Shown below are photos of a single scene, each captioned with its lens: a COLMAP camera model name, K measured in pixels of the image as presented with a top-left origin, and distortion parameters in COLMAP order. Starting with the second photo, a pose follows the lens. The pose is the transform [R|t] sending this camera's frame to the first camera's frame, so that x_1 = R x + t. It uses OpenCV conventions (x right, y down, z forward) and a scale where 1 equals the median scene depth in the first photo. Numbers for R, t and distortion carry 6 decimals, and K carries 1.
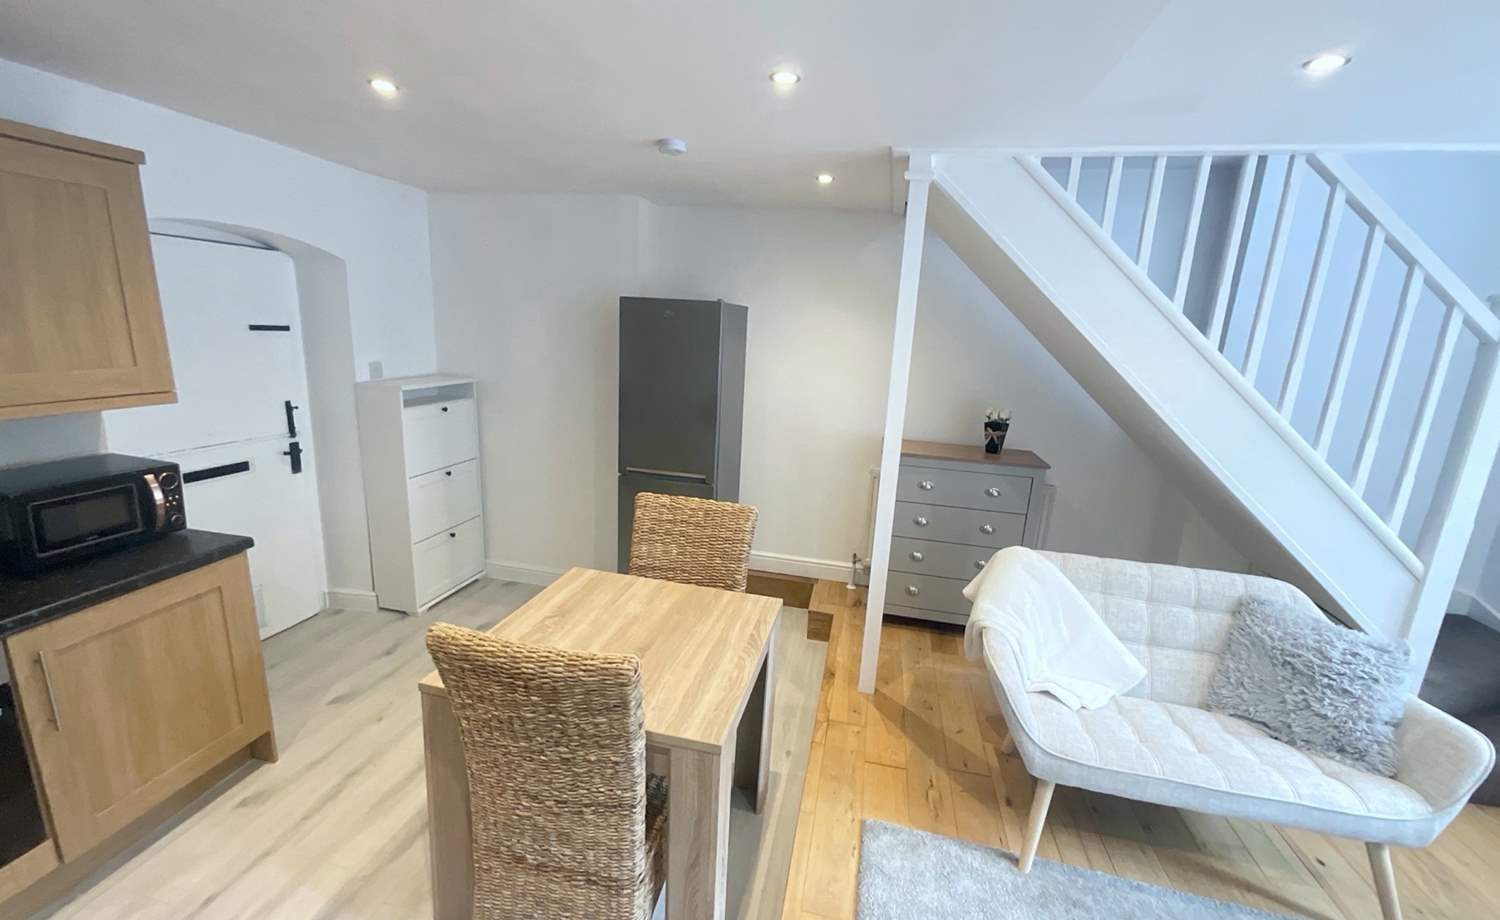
lens RADIAL K [[610.6, 0, 752.7], [0, 610.6, 461.3], [0, 0, 1]] dist [-0.000396, 0.001238]
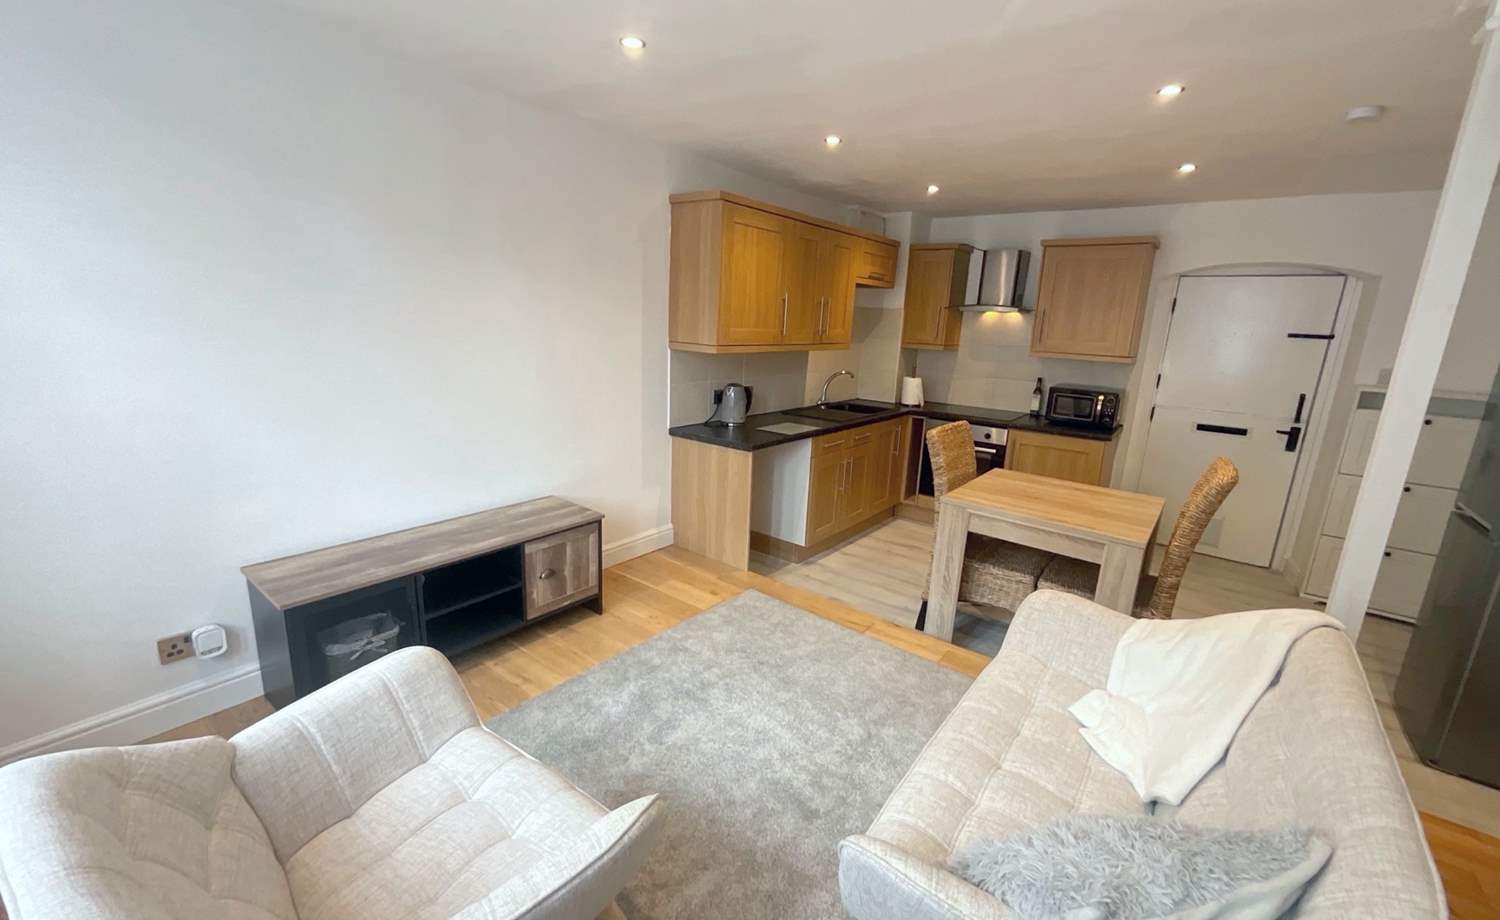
lens RADIAL K [[610.6, 0, 749.3], [0, 610.6, 458.0], [0, 0, 1]] dist [-0.000396, 0.001238]
pose [[-0.424766, 0.135915, -0.895042, 1.176175], [-0.263048, 0.927481, 0.265678, -0.012958], [0.866244, 0.348290, -0.358211, 0.669329]]
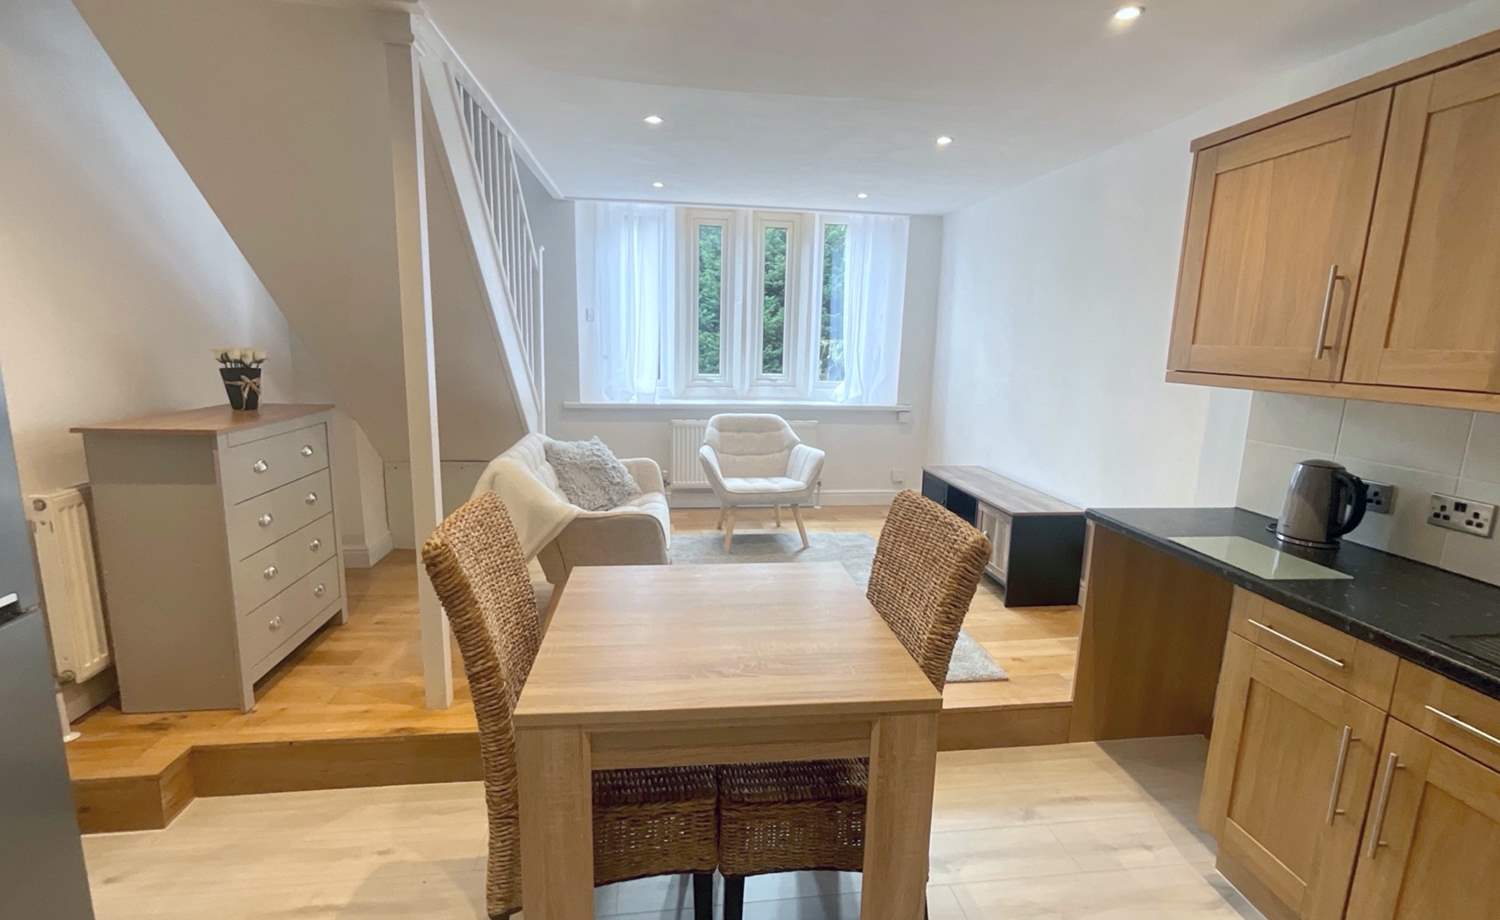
lens RADIAL K [[682.3, 0, 748.5], [0, 682.3, 459.9], [0, 0, 1]] dist [0.004448, 0.001659]
pose [[-0.337691, -0.230296, 0.912649, -0.788216], [0.162900, 0.940676, 0.297644, -0.142582], [-0.927053, 0.249182, -0.280143, 0.924387]]
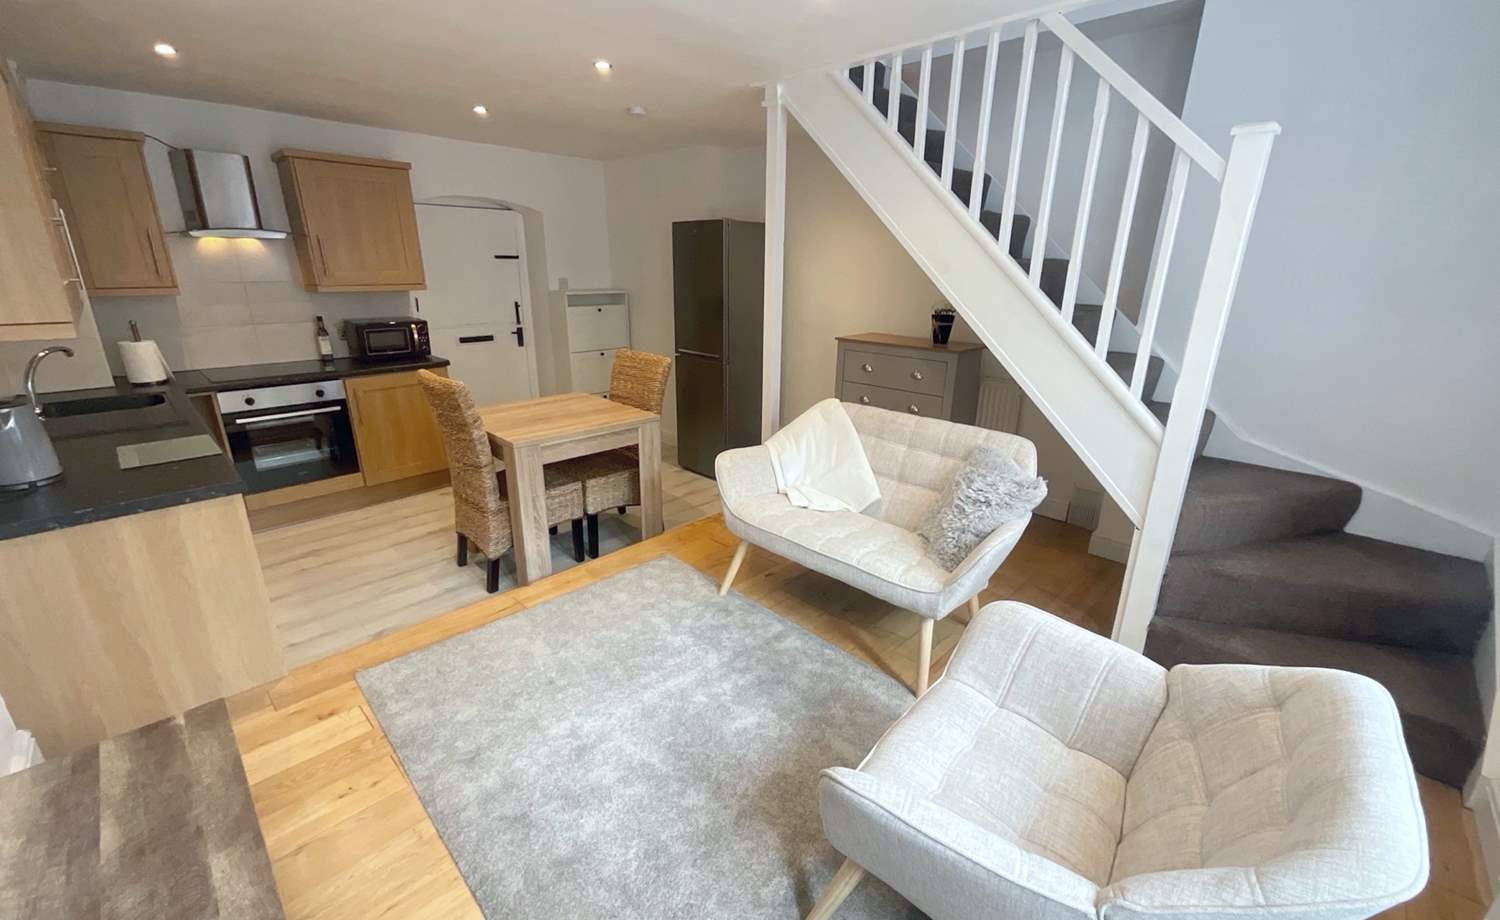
lens RADIAL K [[610.6, 0, 748.2], [0, 610.6, 458.1], [0, 0, 1]] dist [-0.000396, 0.001238]
pose [[0.848082, 0.119712, -0.516165, 0.936613], [-0.083287, 0.992152, 0.093261, 0.157806], [0.523279, -0.036103, 0.851396, -0.154235]]
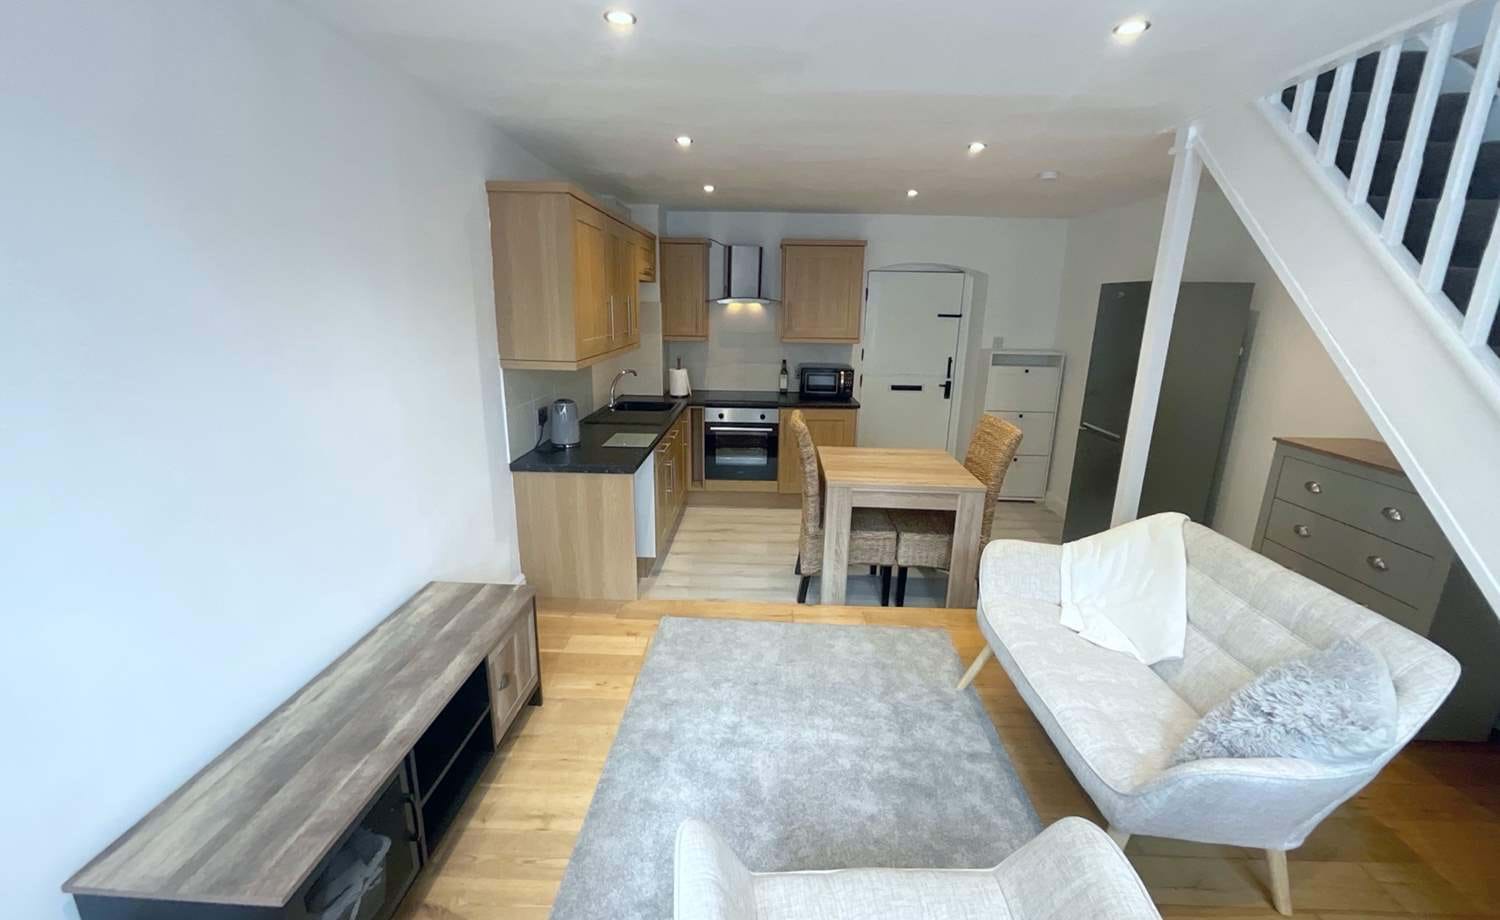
lens RADIAL K [[610.6, 0, 749.8], [0, 610.6, 460.2], [0, 0, 1]] dist [-0.000396, 0.001238]
pose [[0.189584, 0.198033, -0.961687, 1.200207], [-0.222172, 0.962698, 0.154442, 0.060911], [0.956398, 0.184380, 0.226509, 0.122679]]
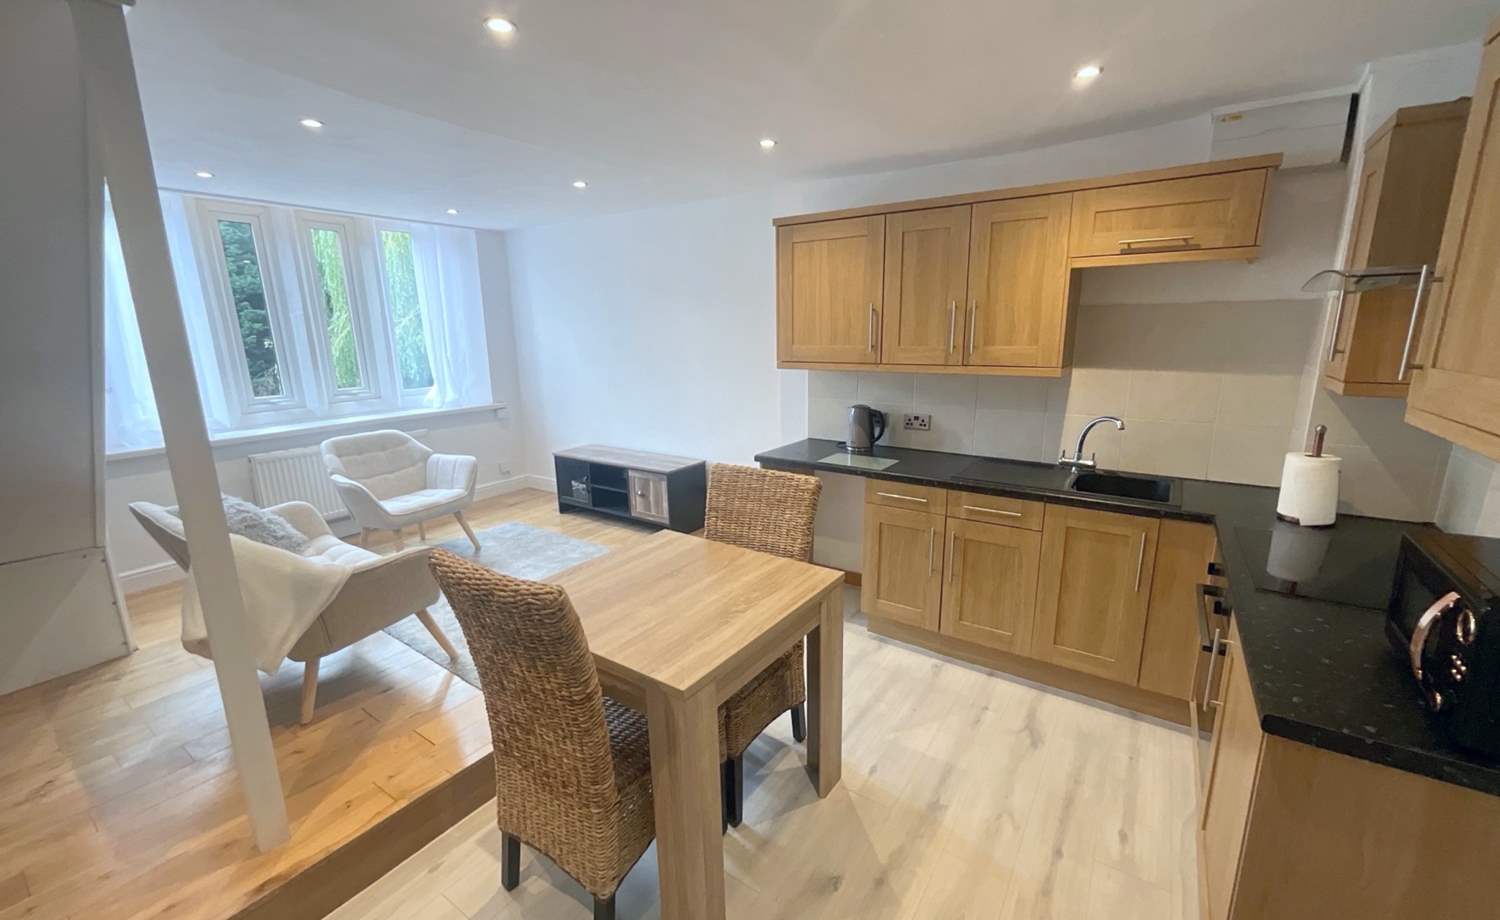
lens RADIAL K [[610.6, 0, 748.2], [0, 610.6, 459.2], [0, 0, 1]] dist [-0.000396, 0.001238]
pose [[-0.924616, -0.120151, 0.361454, -0.533311], [0.049370, 0.903138, 0.426503, -0.278922], [-0.377688, 0.412196, -0.829124, 1.363591]]
